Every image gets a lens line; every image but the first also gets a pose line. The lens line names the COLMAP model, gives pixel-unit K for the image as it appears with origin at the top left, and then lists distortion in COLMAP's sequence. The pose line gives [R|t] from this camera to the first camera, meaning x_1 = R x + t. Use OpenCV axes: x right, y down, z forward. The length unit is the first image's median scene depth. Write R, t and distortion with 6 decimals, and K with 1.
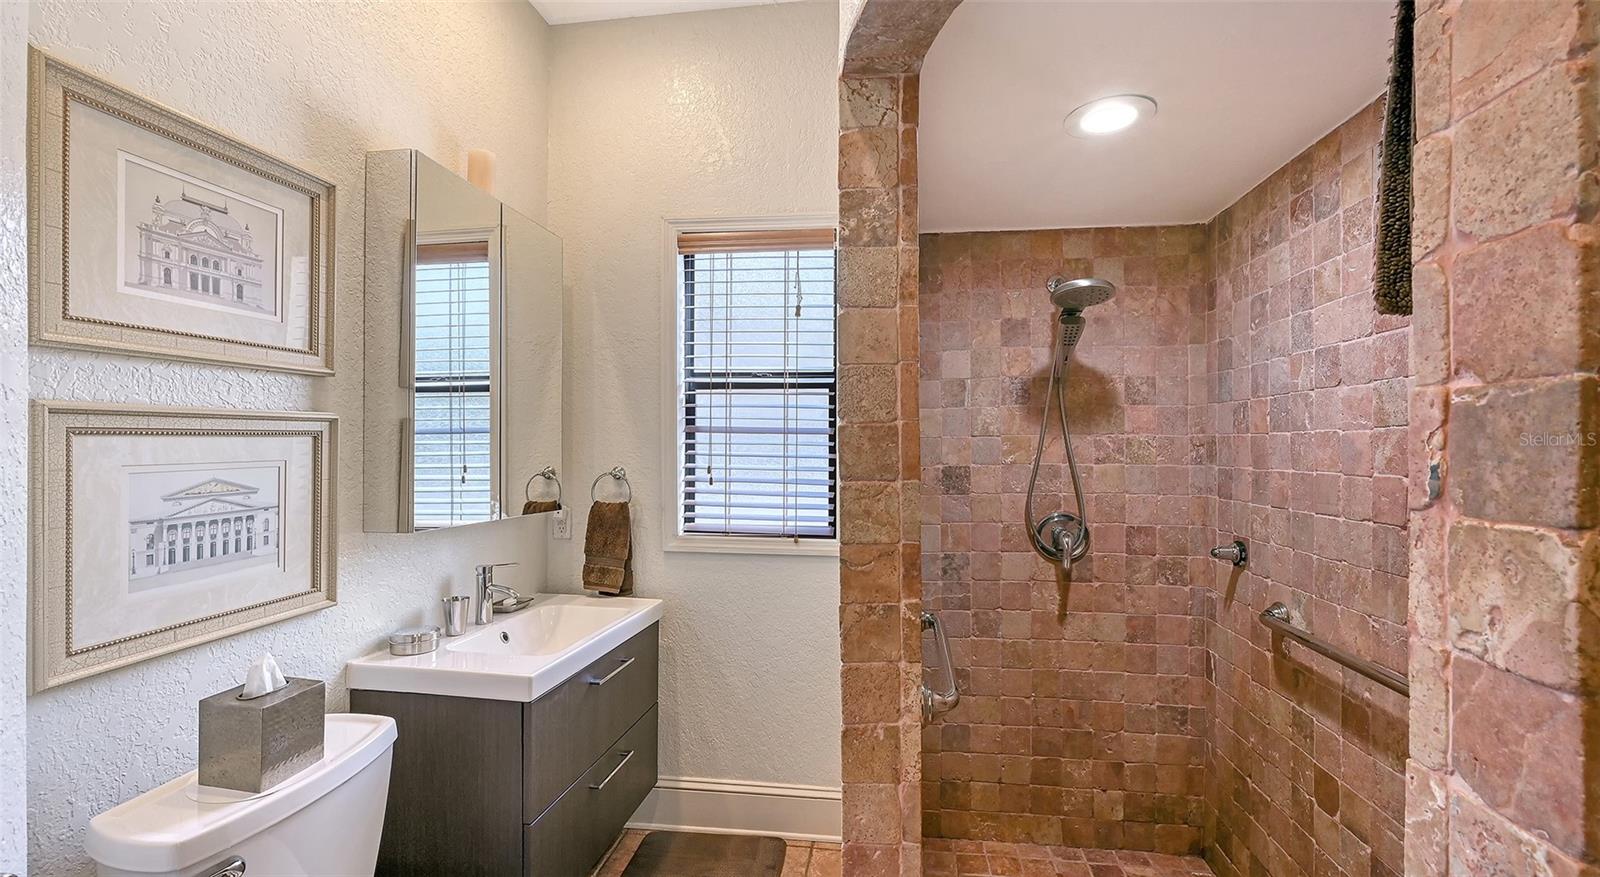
lens RADIAL K [[673.3, 0, 820.0], [0, 673.3, 467.0], [0, 0, 1]] dist [-0.003089, -0.000813]
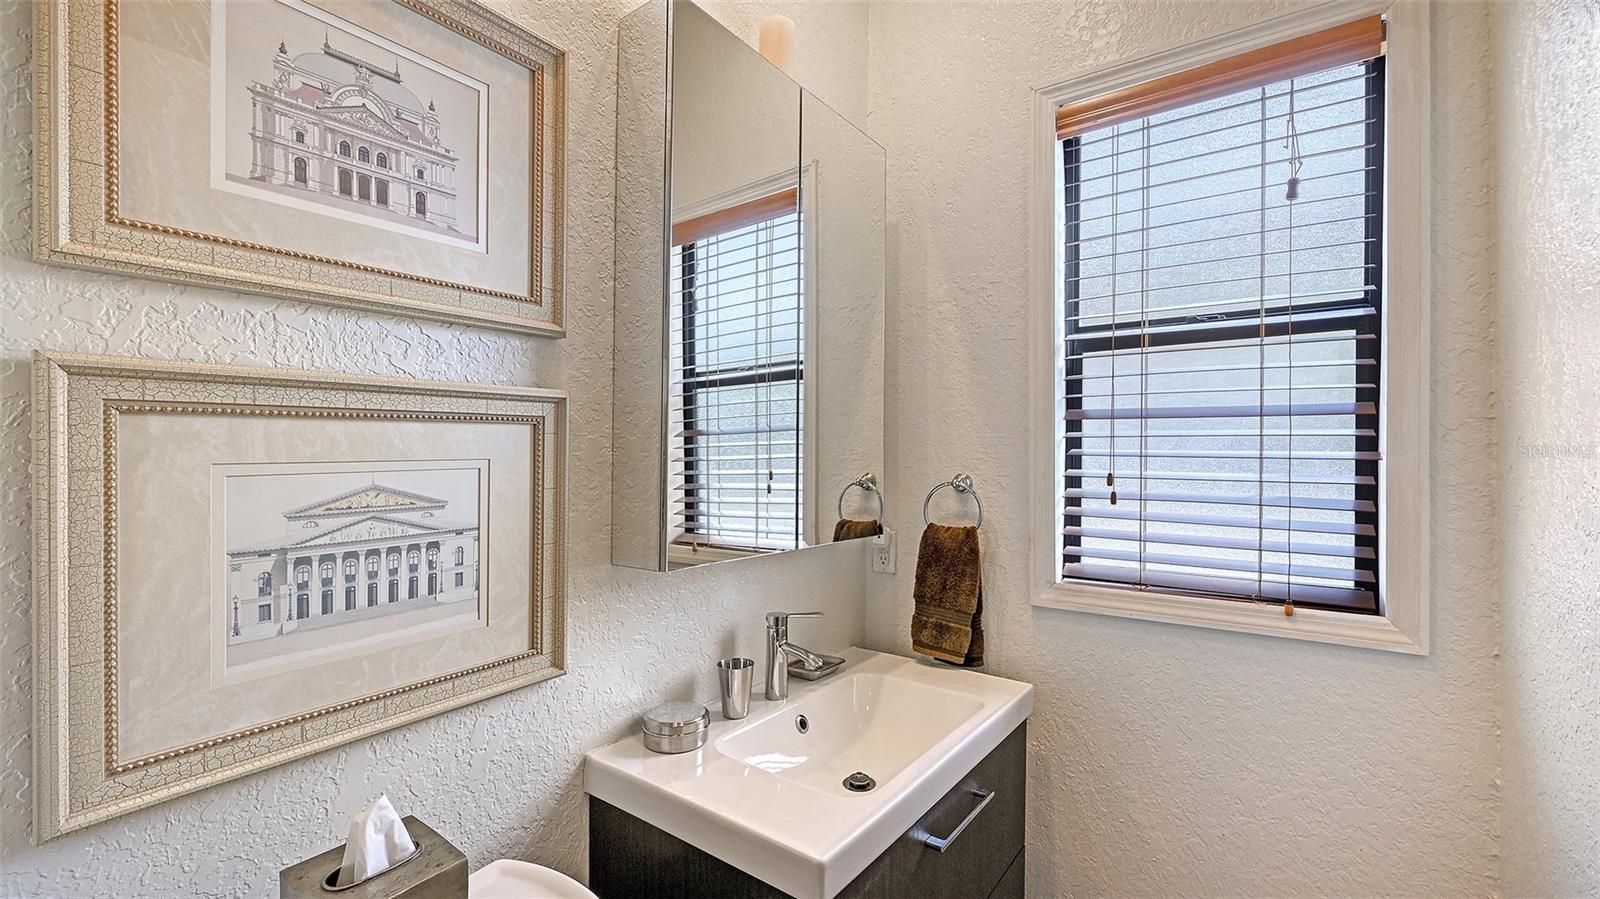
lens RADIAL K [[680.4, 0, 798.0], [0, 680.4, 457.9], [0, 0, 1]] dist [0.001872, 0.000181]
pose [[0.878444, -0.005724, -0.477811, -0.174235], [-0.007204, 0.999656, -0.025220, 0.003134], [0.477791, 0.025596, 0.878100, 0.474806]]
